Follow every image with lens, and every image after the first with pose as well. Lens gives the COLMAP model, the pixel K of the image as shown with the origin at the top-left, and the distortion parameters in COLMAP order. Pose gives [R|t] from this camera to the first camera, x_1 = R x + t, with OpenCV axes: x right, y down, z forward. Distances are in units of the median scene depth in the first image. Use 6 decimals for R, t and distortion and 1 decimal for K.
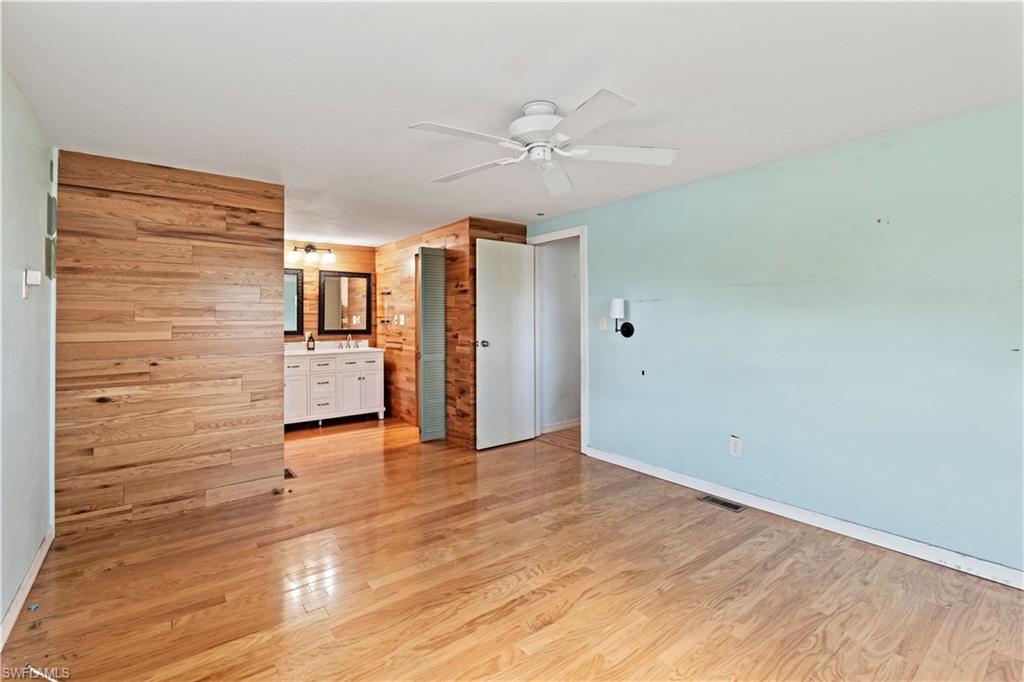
lens RADIAL K [[465.5, 0, 513.3], [0, 465.5, 315.6], [0, 0, 1]] dist [-0.001864, -0.000195]
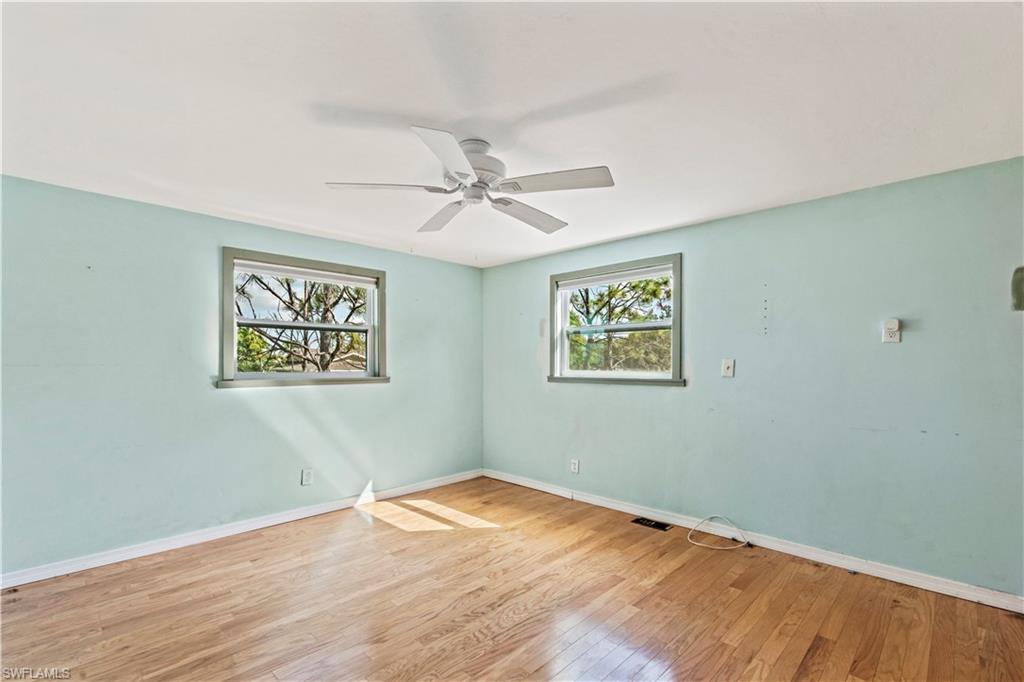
lens RADIAL K [[457.9, 0, 513.4], [0, 457.9, 348.9], [0, 0, 1]] dist [-0.003498, -0.000493]
pose [[-0.991379, 0.002124, -0.131009, 0.077526], [0.007427, 0.999172, -0.039999, 0.017198], [0.130815, -0.040627, -0.990574, 1.451664]]
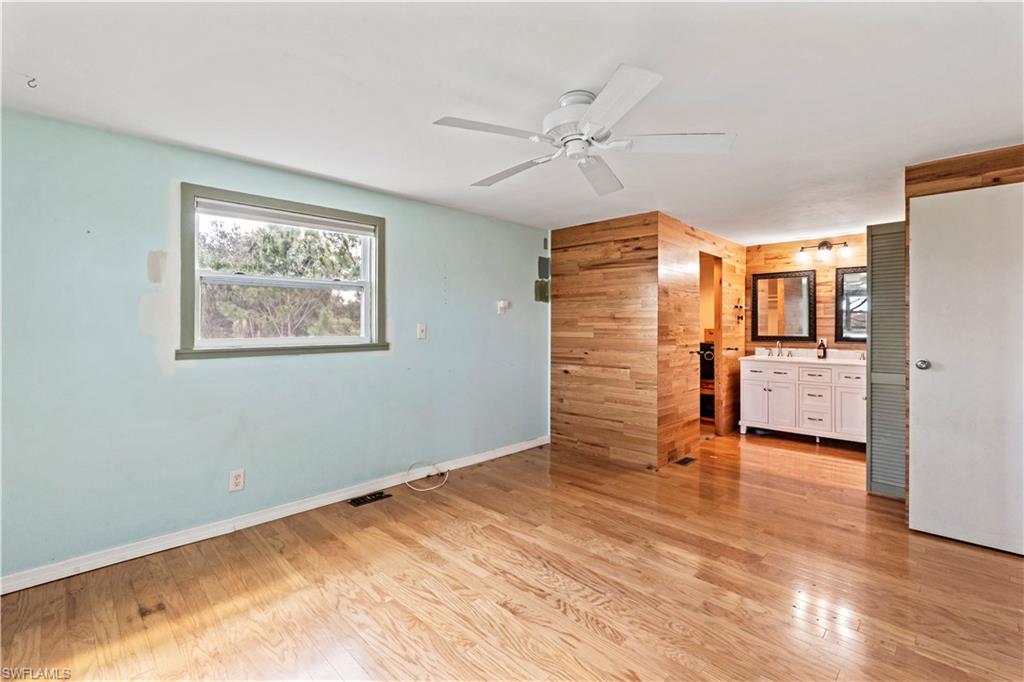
lens RADIAL K [[461.4, 0, 511.0], [0, 461.4, 326.6], [0, 0, 1]] dist [-0.000093, 0.000064]
pose [[0.124117, 0.008172, -0.992234, 0.697505], [0.006627, 0.999937, 0.009064, 0.000496], [0.992245, -0.007700, 0.124055, 0.544094]]
